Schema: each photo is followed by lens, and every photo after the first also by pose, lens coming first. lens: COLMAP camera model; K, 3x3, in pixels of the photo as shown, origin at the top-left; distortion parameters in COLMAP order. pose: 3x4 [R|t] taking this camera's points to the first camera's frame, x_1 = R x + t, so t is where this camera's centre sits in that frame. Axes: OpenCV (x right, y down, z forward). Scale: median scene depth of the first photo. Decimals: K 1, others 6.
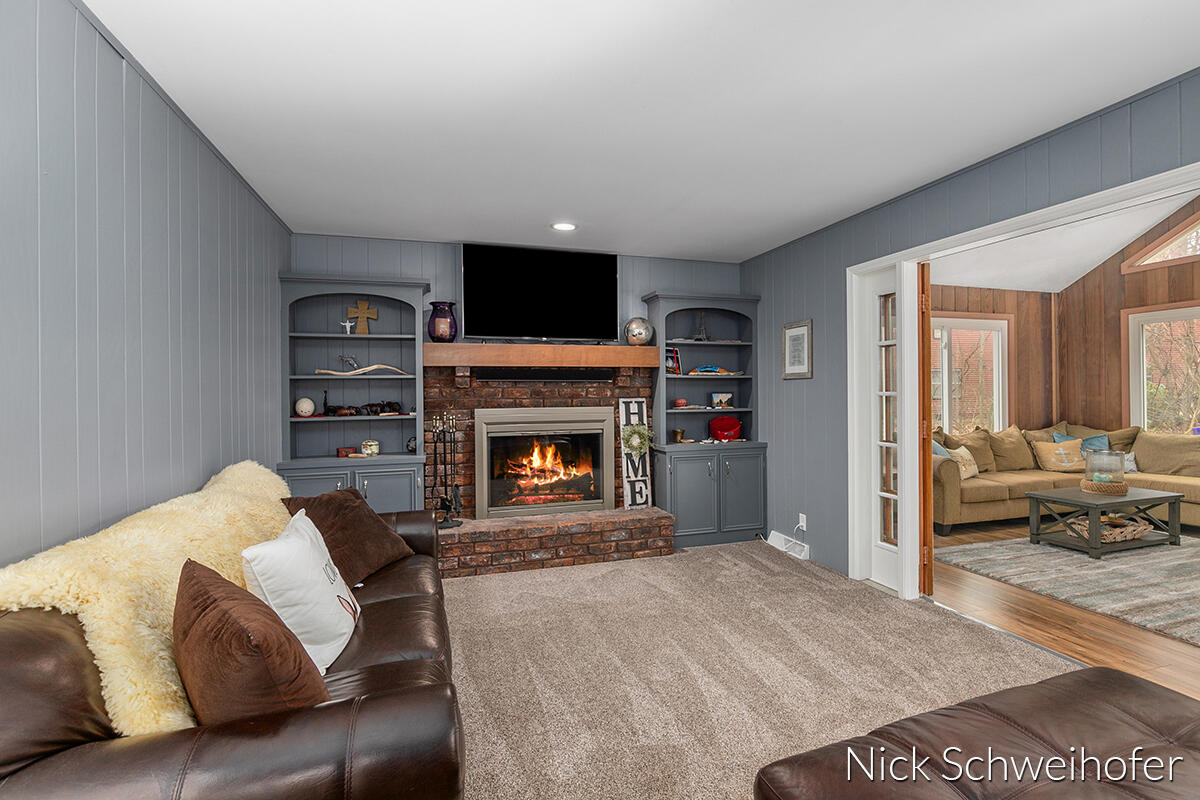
lens RADIAL K [[537.6, 0, 633.7], [0, 537.6, 393.1], [0, 0, 1]] dist [0.003772, 0.000929]
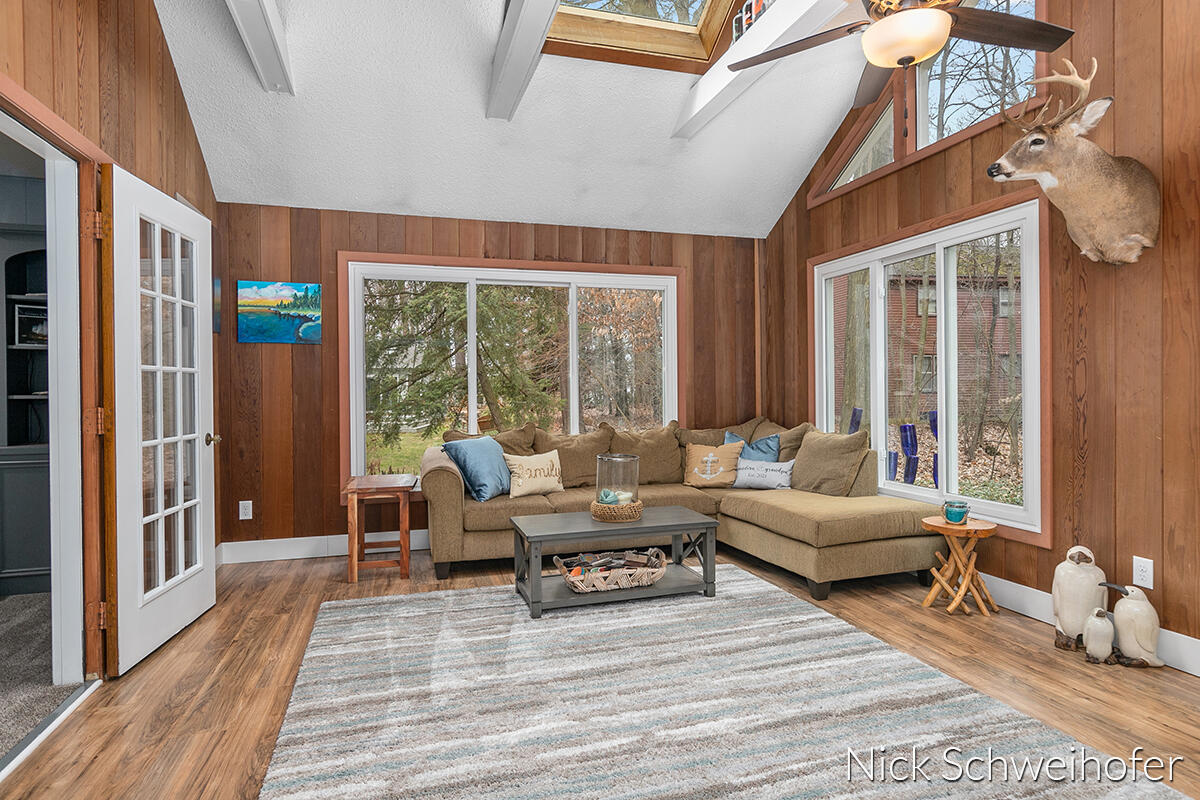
lens RADIAL K [[650.1, 0, 593.4], [0, 650.1, 394.7], [0, 0, 1]] dist [-0.001842, 0.002296]
pose [[0.999435, 0.001976, -0.033560, 0.641594], [-0.001449, 0.999875, 0.015719, 0.010684], [0.033587, -0.015662, 0.999313, 0.129935]]
